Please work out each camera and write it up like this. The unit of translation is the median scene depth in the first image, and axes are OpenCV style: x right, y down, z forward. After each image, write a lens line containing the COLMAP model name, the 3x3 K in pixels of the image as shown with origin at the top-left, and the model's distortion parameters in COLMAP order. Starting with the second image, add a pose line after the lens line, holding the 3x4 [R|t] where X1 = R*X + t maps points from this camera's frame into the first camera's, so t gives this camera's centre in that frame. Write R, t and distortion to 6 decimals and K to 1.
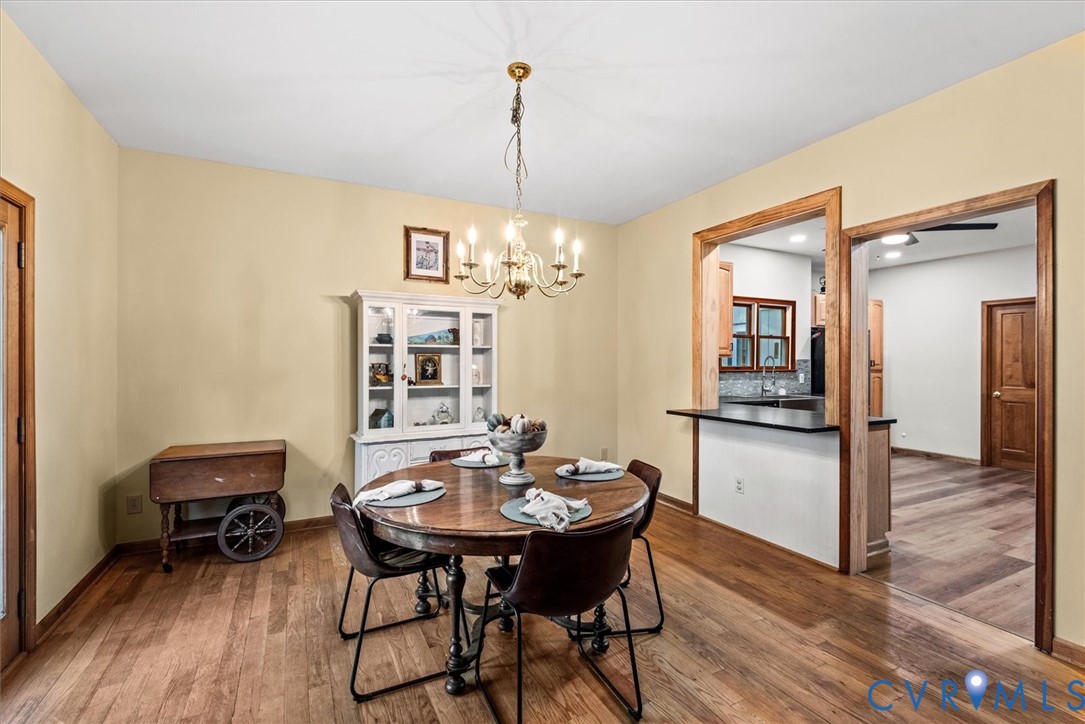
lens RADIAL K [[480.2, 0, 533.4], [0, 480.2, 363.5], [0, 0, 1]] dist [0.030045, -0.023741]
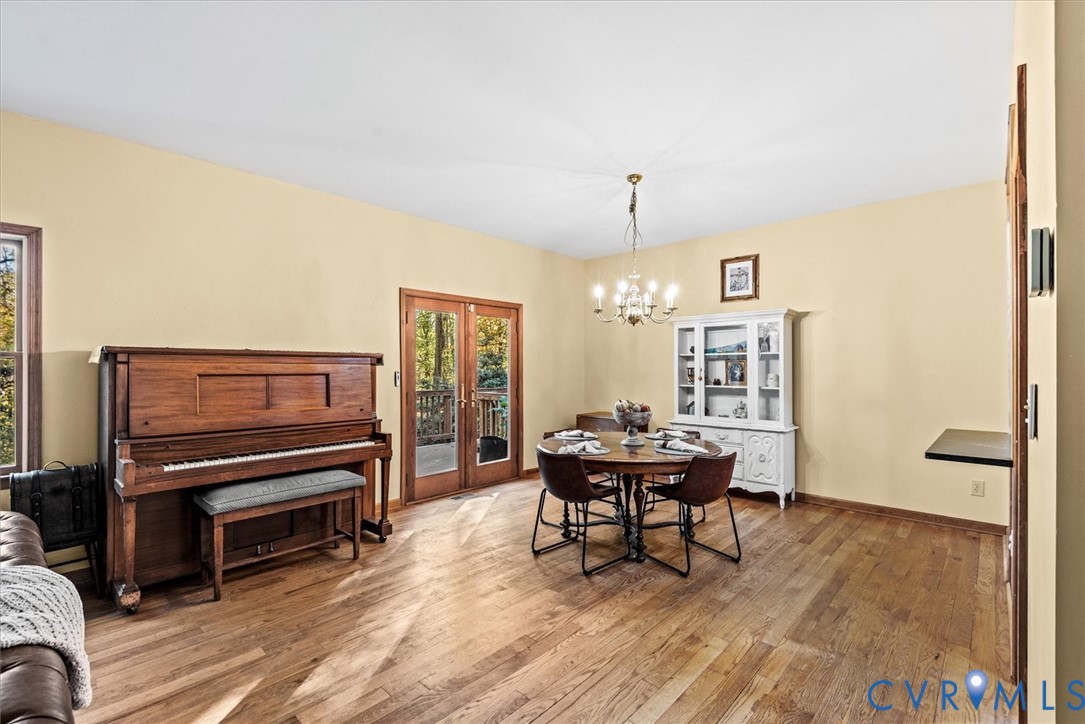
lens RADIAL K [[478.3, 0, 539.4], [0, 478.3, 365.0], [0, 0, 1]] dist [0.034590, -0.023152]
pose [[0.344657, -0.004803, -0.938716, 0.772570], [0.000068, 0.999987, -0.005092, -0.001321], [0.938729, 0.001691, 0.344653, 0.112337]]
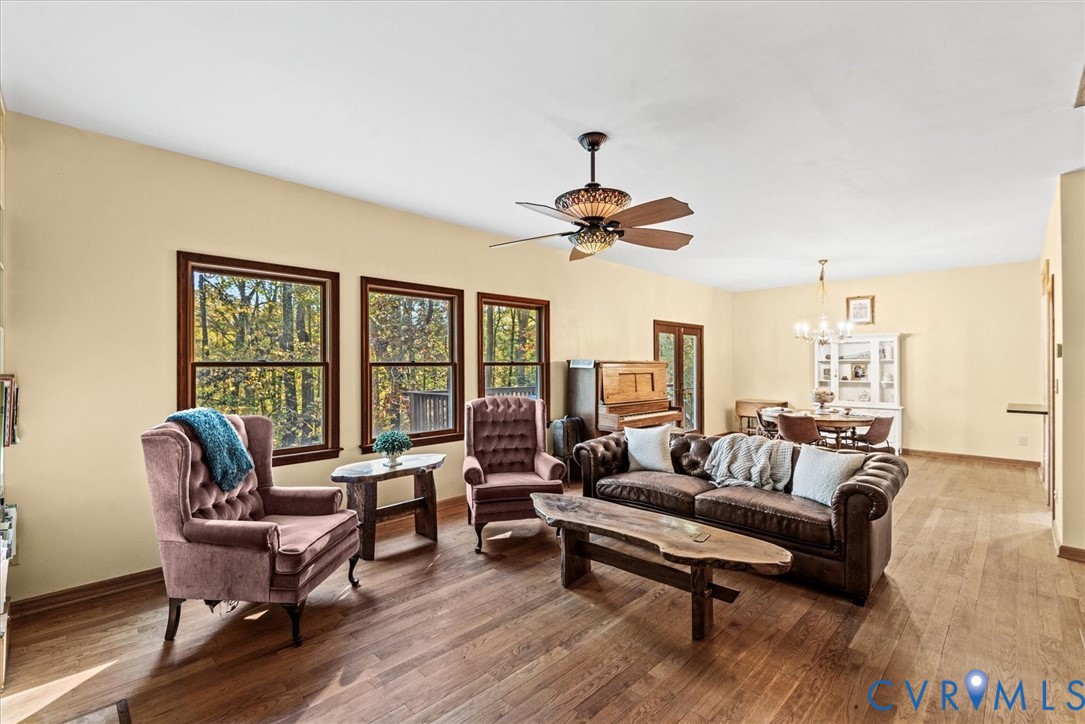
lens RADIAL K [[488.3, 0, 524.2], [0, 488.3, 360.3], [0, 0, 1]] dist [-0.002197, -0.000613]
pose [[0.310853, -0.006495, -0.950436, 1.205902], [-0.000469, 0.999975, -0.006987, -0.020178], [0.950458, 0.002618, 0.310842, -0.845534]]
